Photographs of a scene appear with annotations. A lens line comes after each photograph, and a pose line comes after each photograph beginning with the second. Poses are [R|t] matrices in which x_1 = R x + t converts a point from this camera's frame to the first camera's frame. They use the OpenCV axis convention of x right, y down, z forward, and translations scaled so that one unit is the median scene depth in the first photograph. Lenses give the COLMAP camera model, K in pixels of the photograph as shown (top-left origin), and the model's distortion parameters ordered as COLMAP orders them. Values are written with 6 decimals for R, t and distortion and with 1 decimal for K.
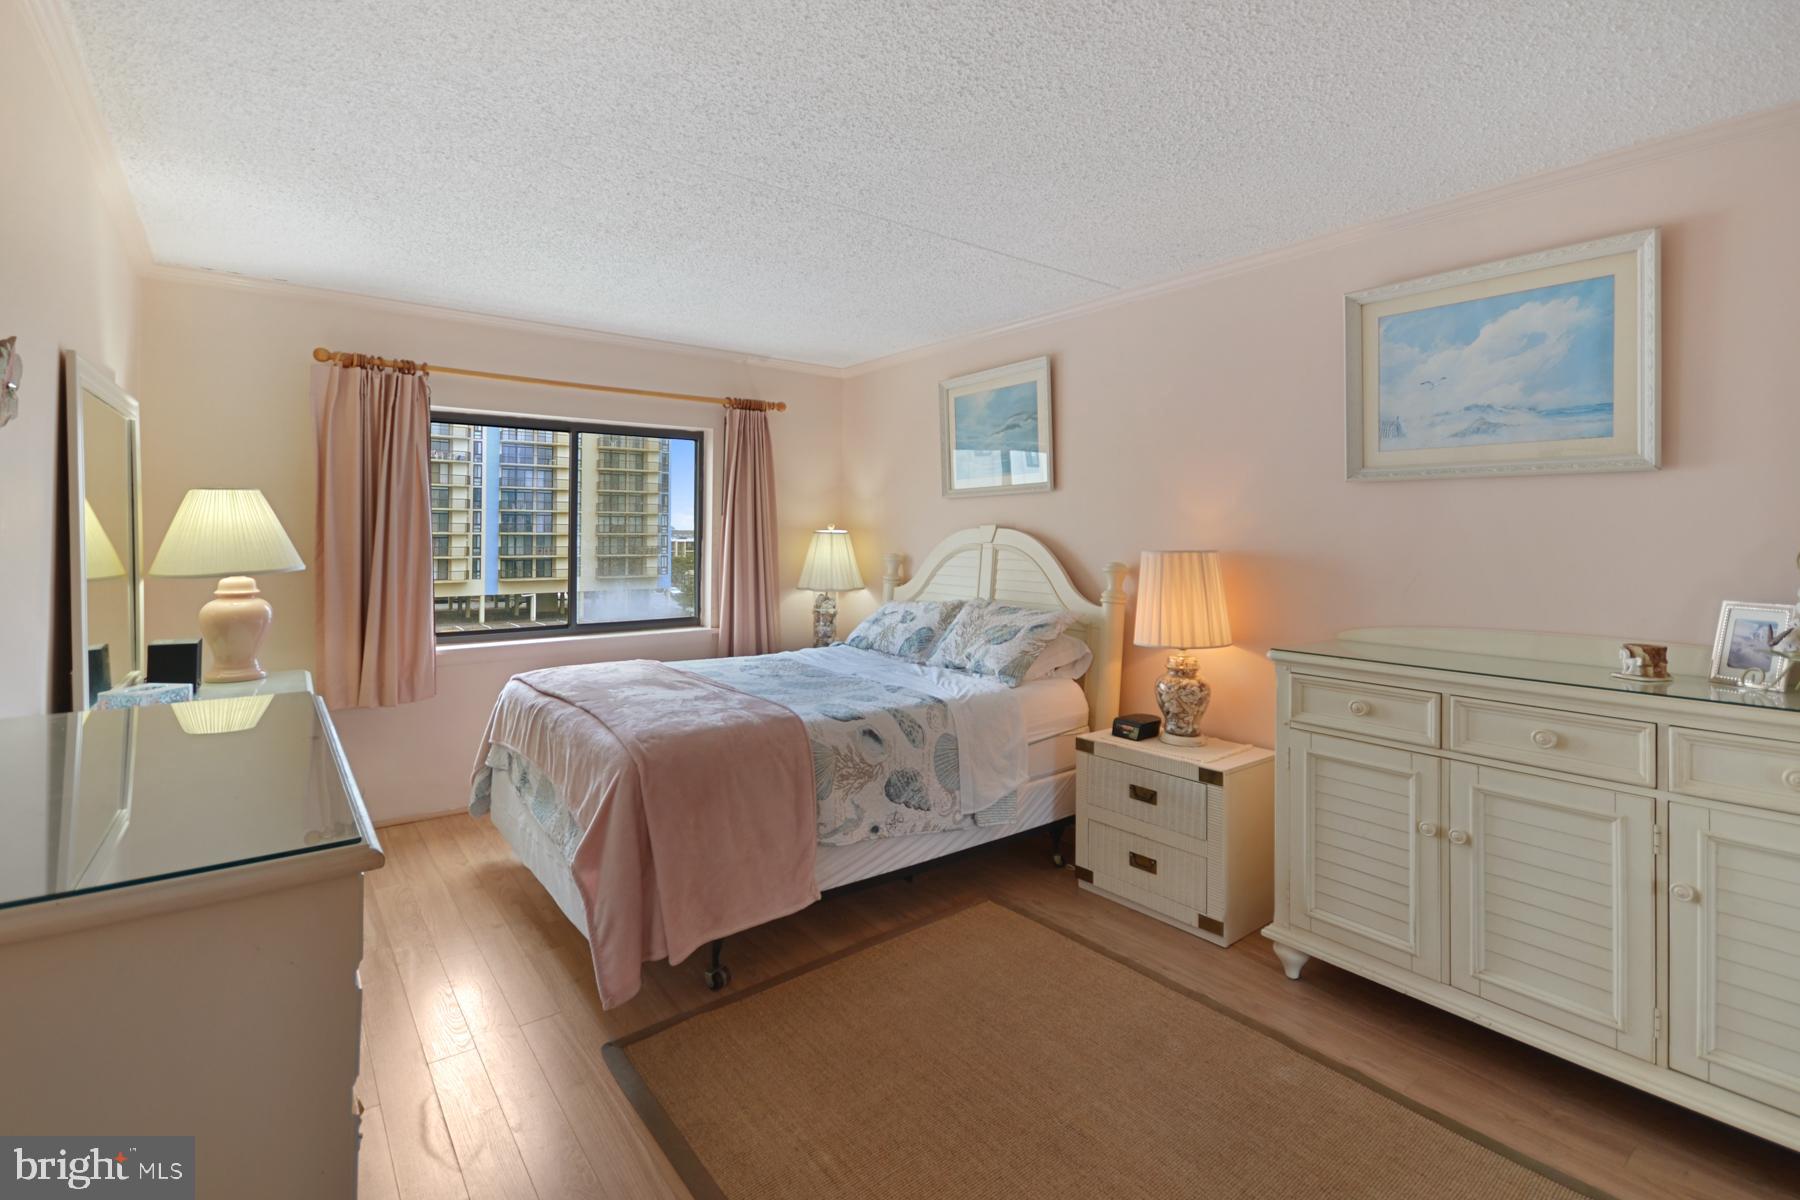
lens RADIAL K [[807.5, 0, 888.2], [0, 807.5, 556.3], [0, 0, 1]] dist [0.001486, -0.000467]
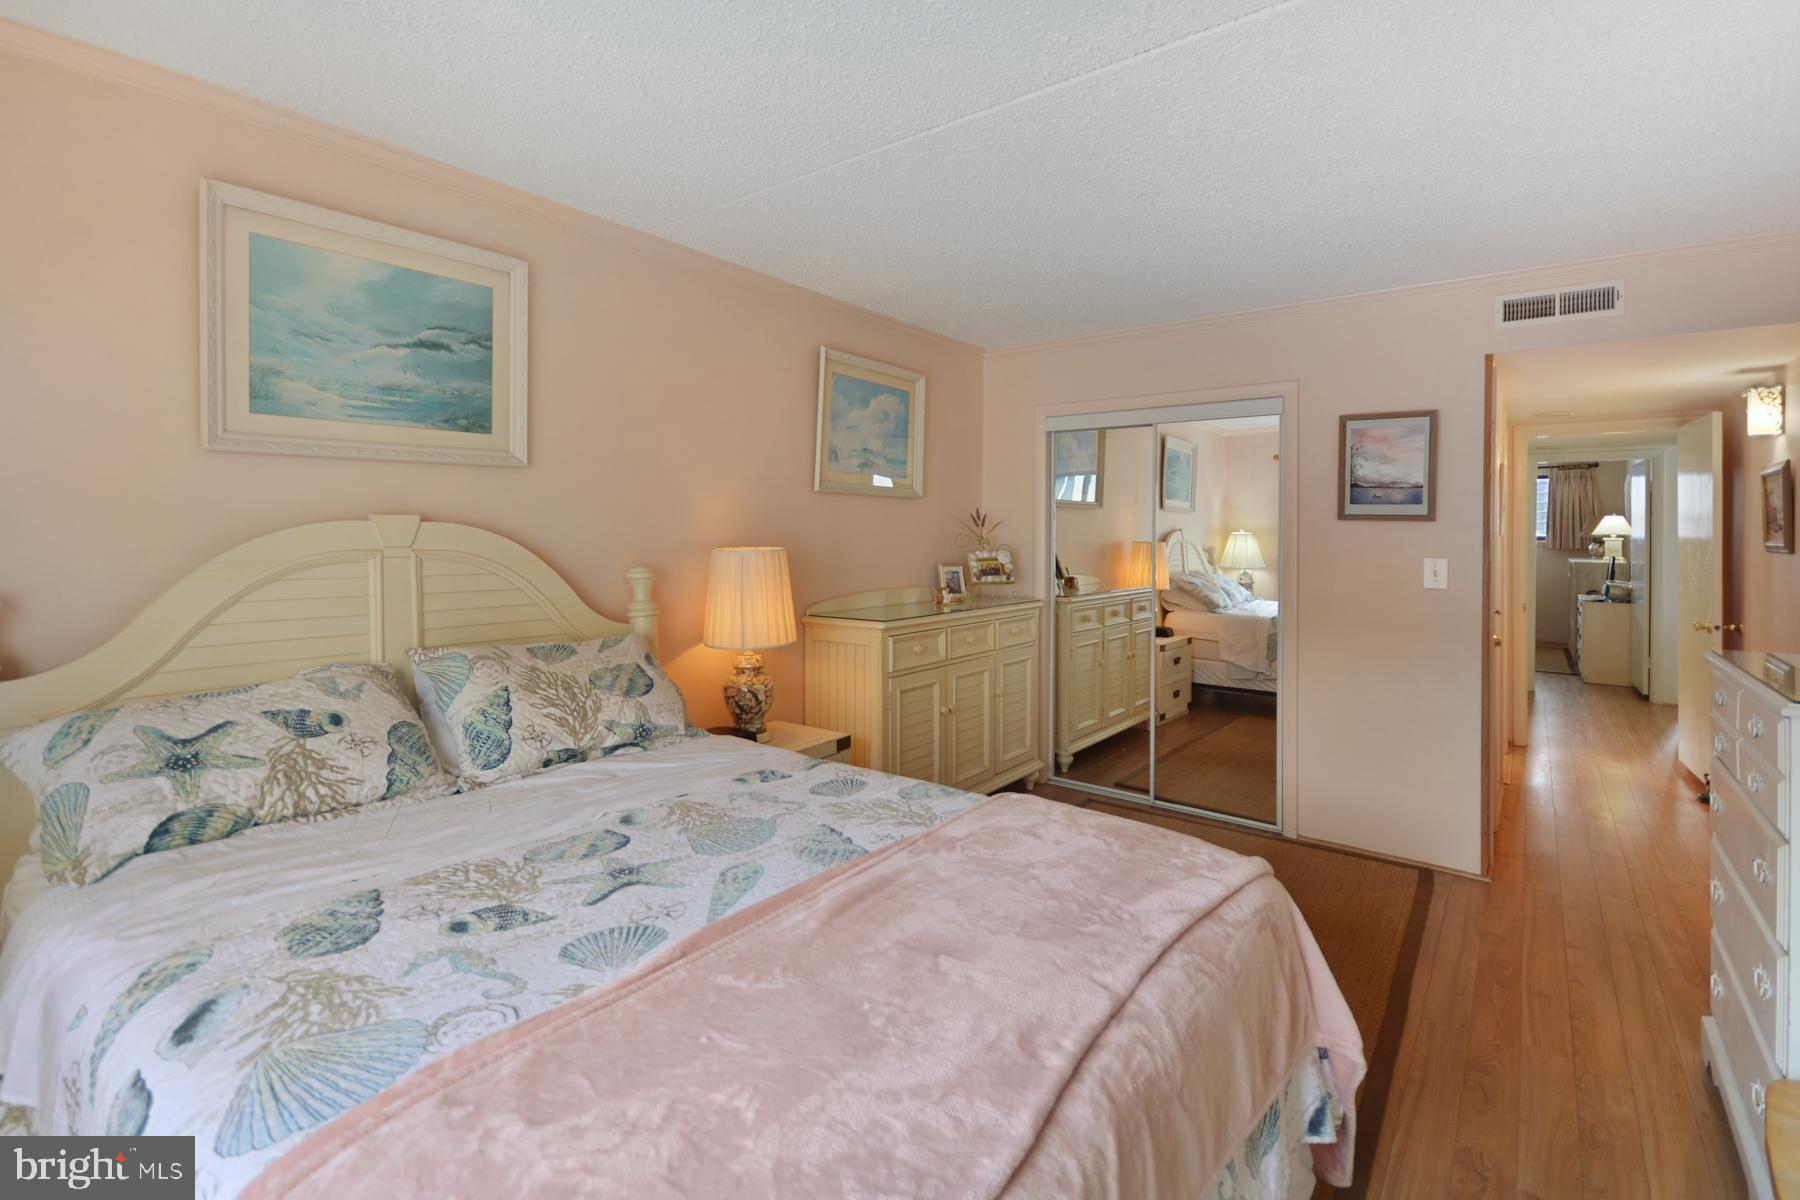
lens RADIAL K [[807.5, 0, 888.2], [0, 807.5, 556.3], [0, 0, 1]] dist [0.001486, -0.000467]
pose [[-0.242313, -0.047751, 0.969022, -0.747494], [0.008729, 0.998640, 0.051393, -0.055211], [-0.970159, 0.020912, -0.241567, 1.246334]]
